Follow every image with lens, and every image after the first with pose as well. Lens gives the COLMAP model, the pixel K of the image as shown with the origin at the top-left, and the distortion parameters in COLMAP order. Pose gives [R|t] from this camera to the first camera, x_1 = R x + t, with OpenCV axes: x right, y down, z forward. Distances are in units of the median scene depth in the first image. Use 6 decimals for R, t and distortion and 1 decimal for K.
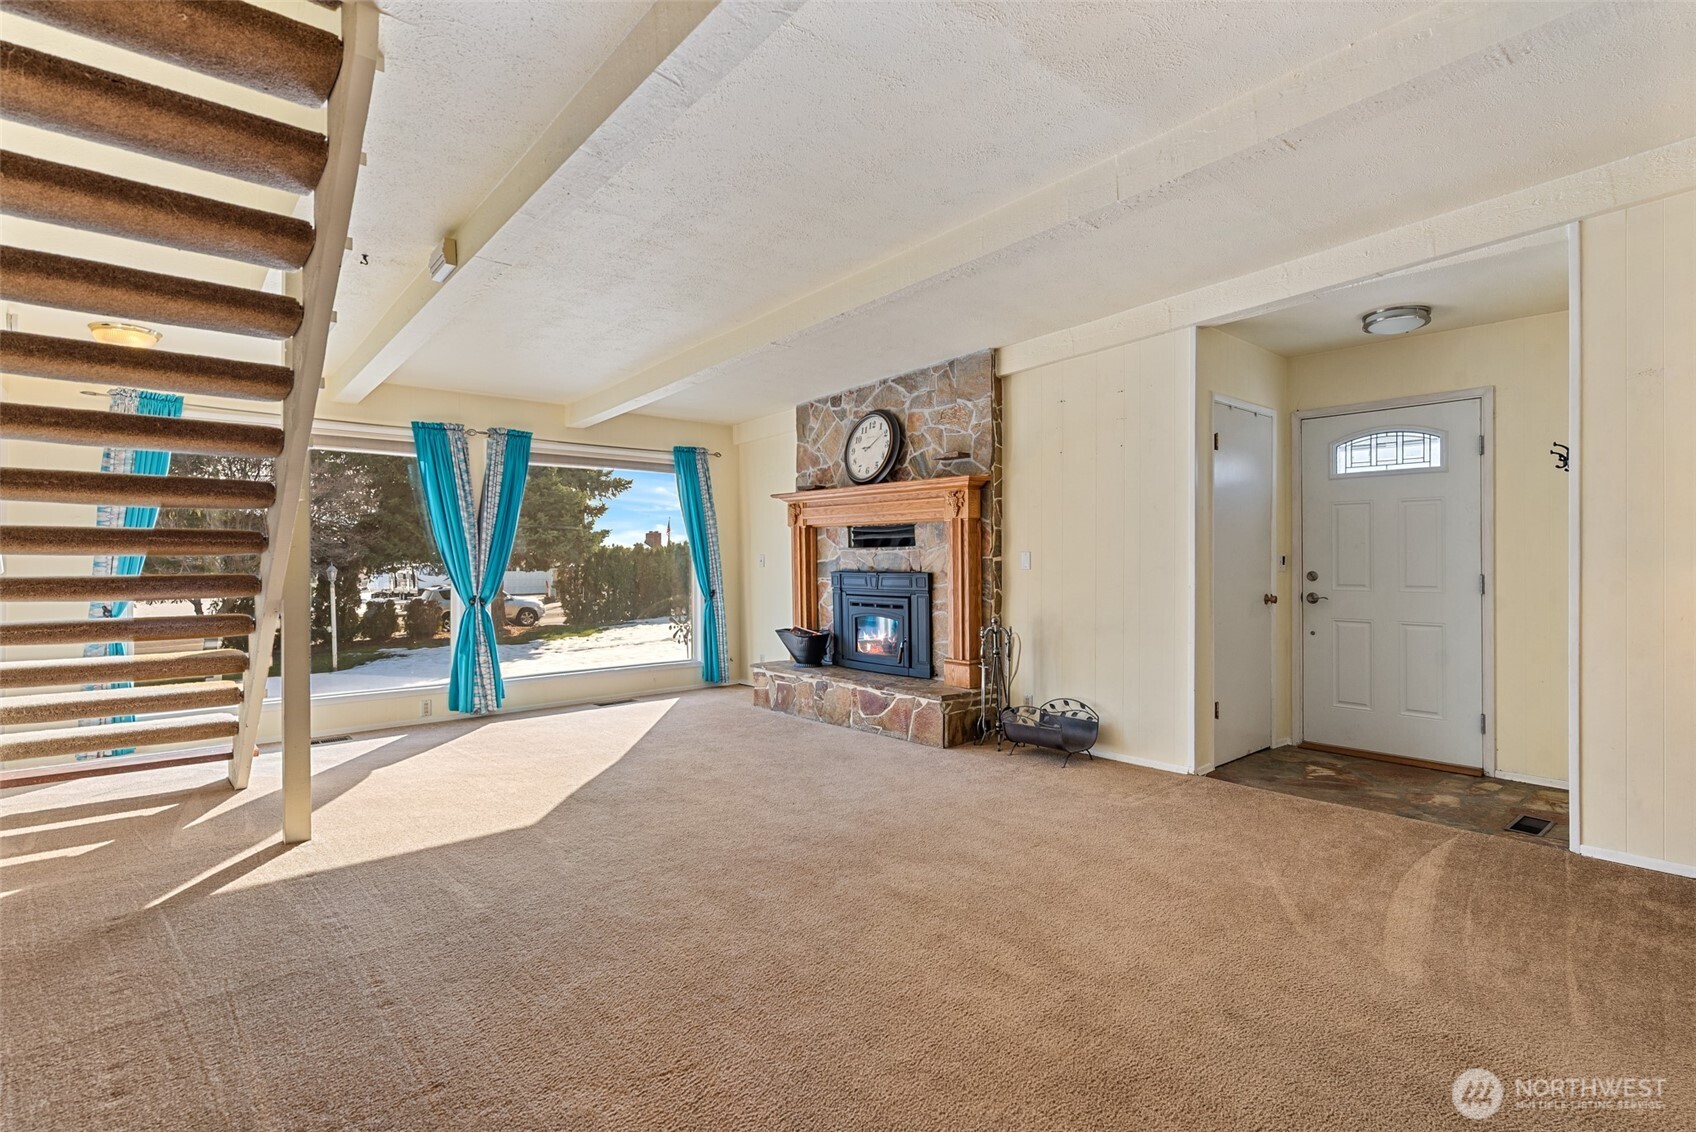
lens RADIAL K [[792.9, 0, 878.7], [0, 792.9, 566.9], [0, 0, 1]] dist [0.003650, -0.003173]
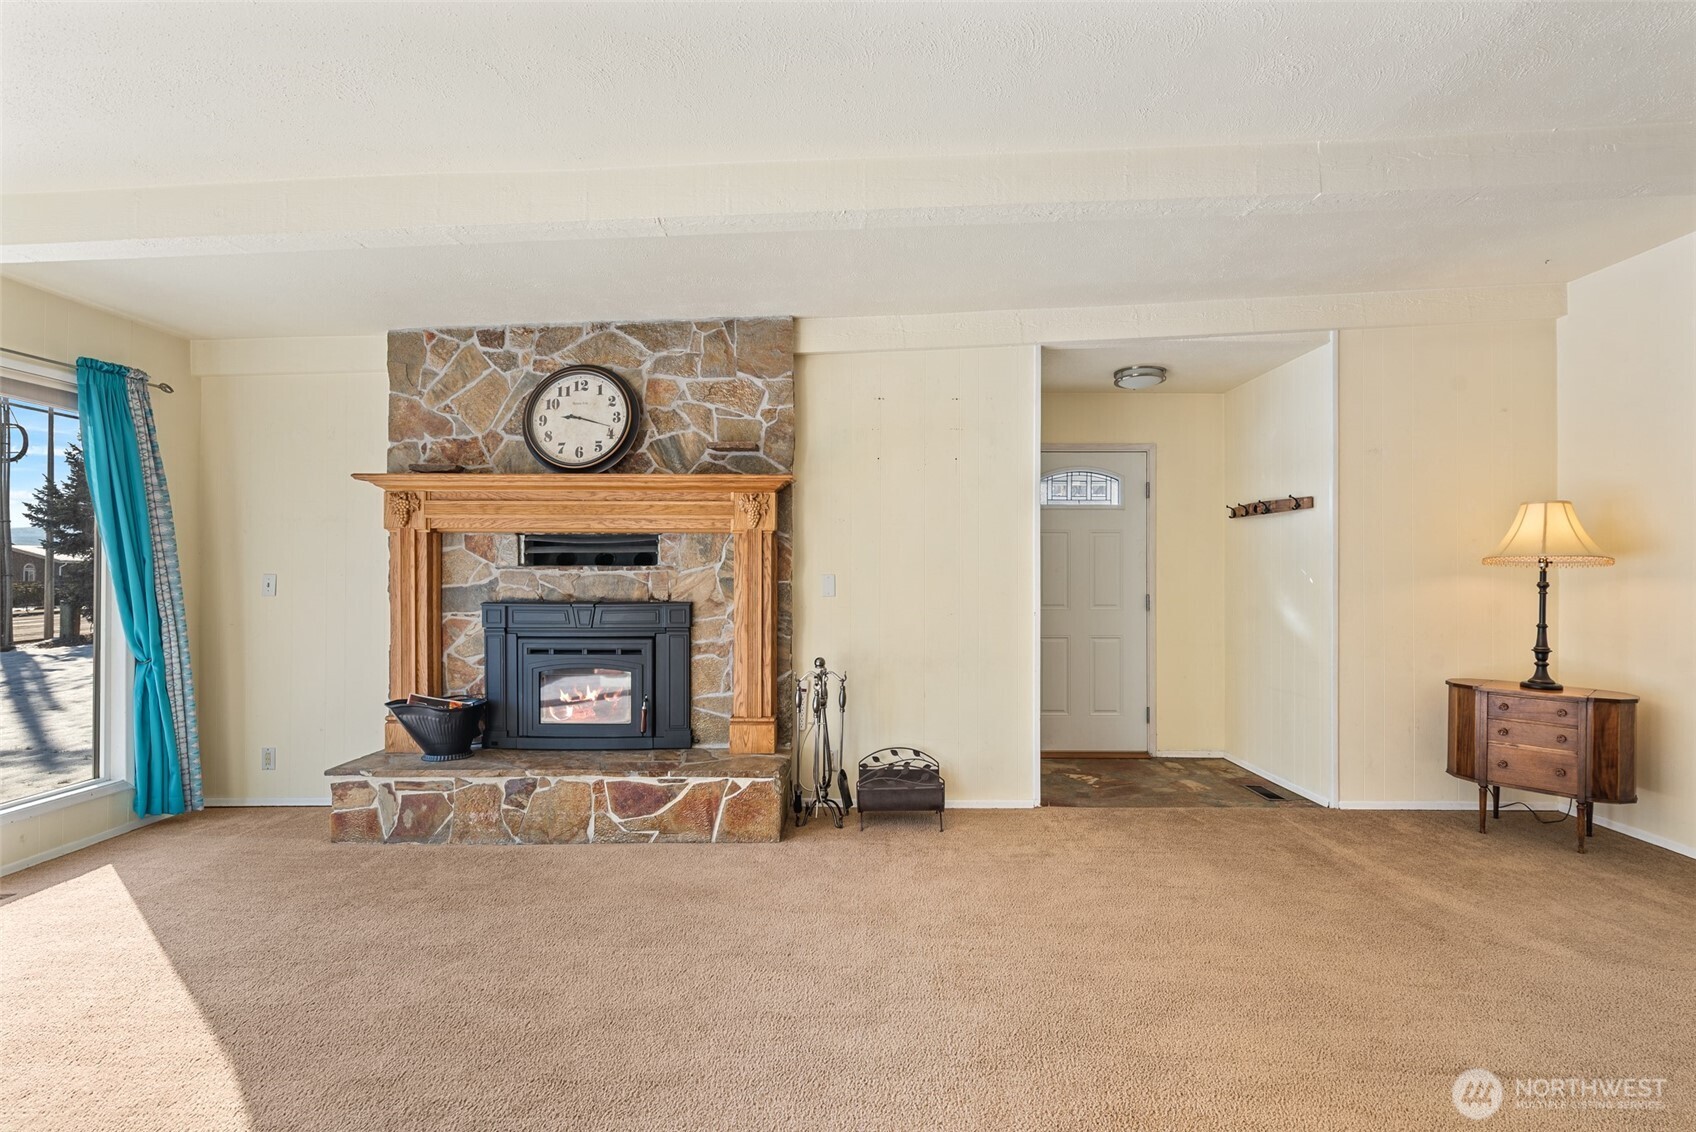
lens RADIAL K [[792.9, 0, 865.8], [0, 792.9, 569.6], [0, 0, 1]] dist [0.003650, -0.003173]
pose [[0.685349, 0.004635, 0.728200, -0.352441], [0.003972, 0.999941, -0.010103, -0.014631], [-0.728204, 0.009817, 0.685290, 0.378471]]
